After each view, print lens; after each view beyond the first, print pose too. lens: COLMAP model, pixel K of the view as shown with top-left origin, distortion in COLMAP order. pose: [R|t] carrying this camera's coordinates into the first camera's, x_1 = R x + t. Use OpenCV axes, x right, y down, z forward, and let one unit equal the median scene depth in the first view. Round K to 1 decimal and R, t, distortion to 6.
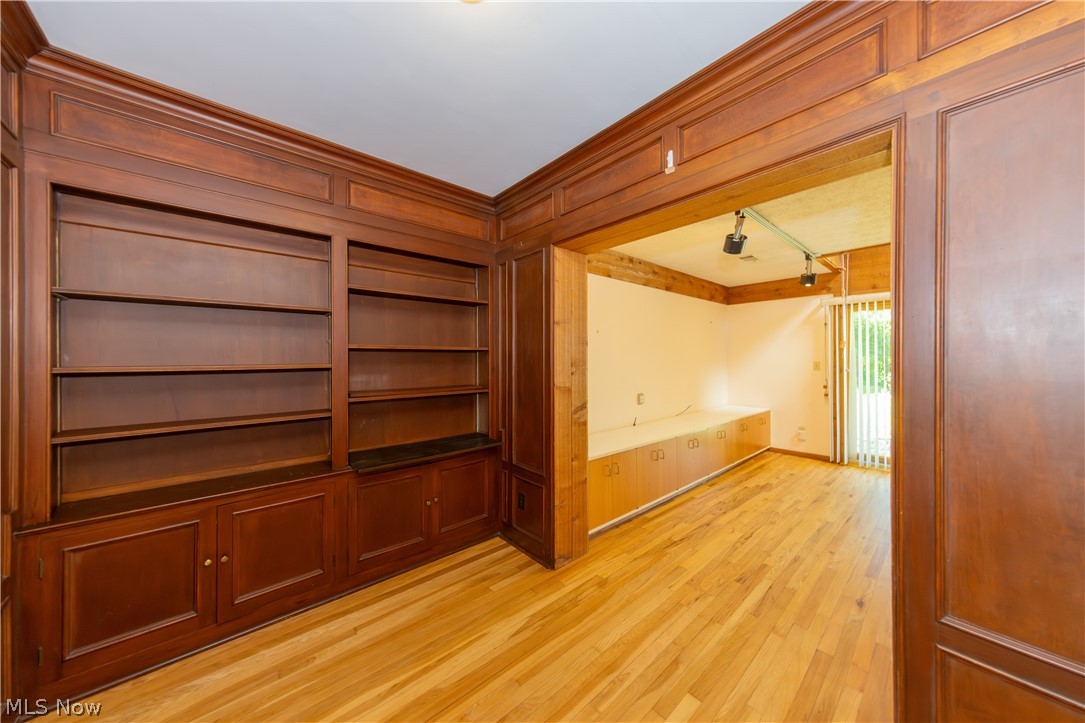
lens RADIAL K [[583.0, 0, 546.7], [0, 583.0, 356.8], [0, 0, 1]] dist [-0.007159, -0.000469]
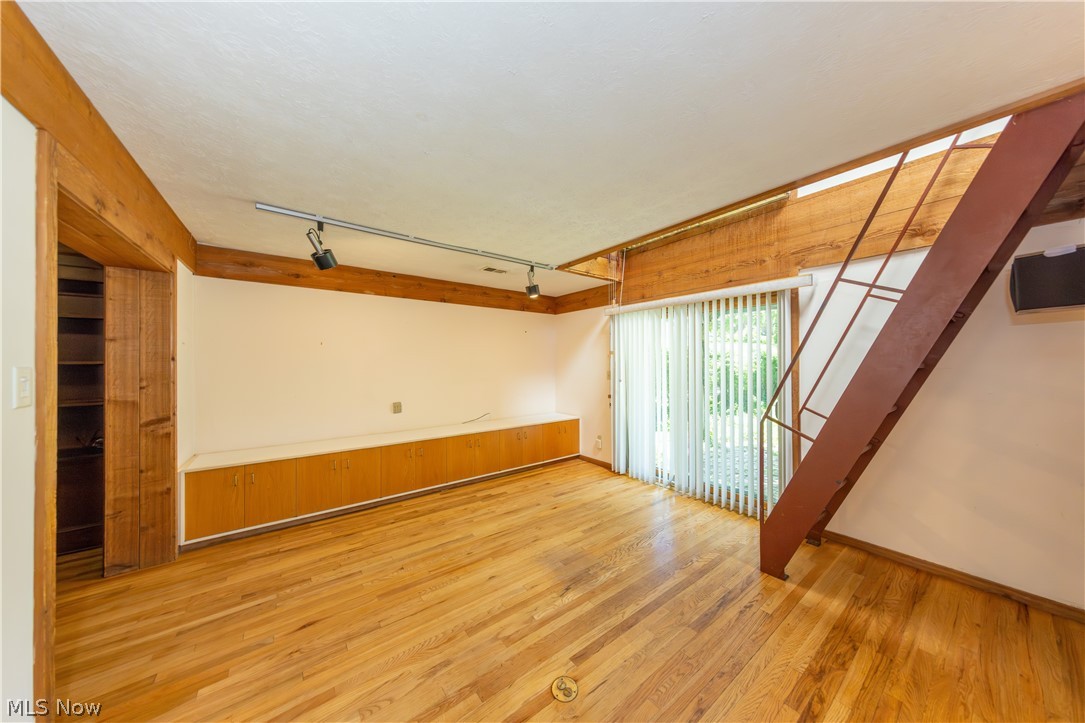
lens RADIAL K [[546.7, 0, 541.8], [0, 546.7, 358.5], [0, 0, 1]] dist [-0.012883, -0.000822]
pose [[0.997120, 0.000449, -0.075836, 0.632720], [-0.000649, 0.999996, -0.002611, -0.016240], [0.075834, 0.002652, 0.997117, 0.070053]]
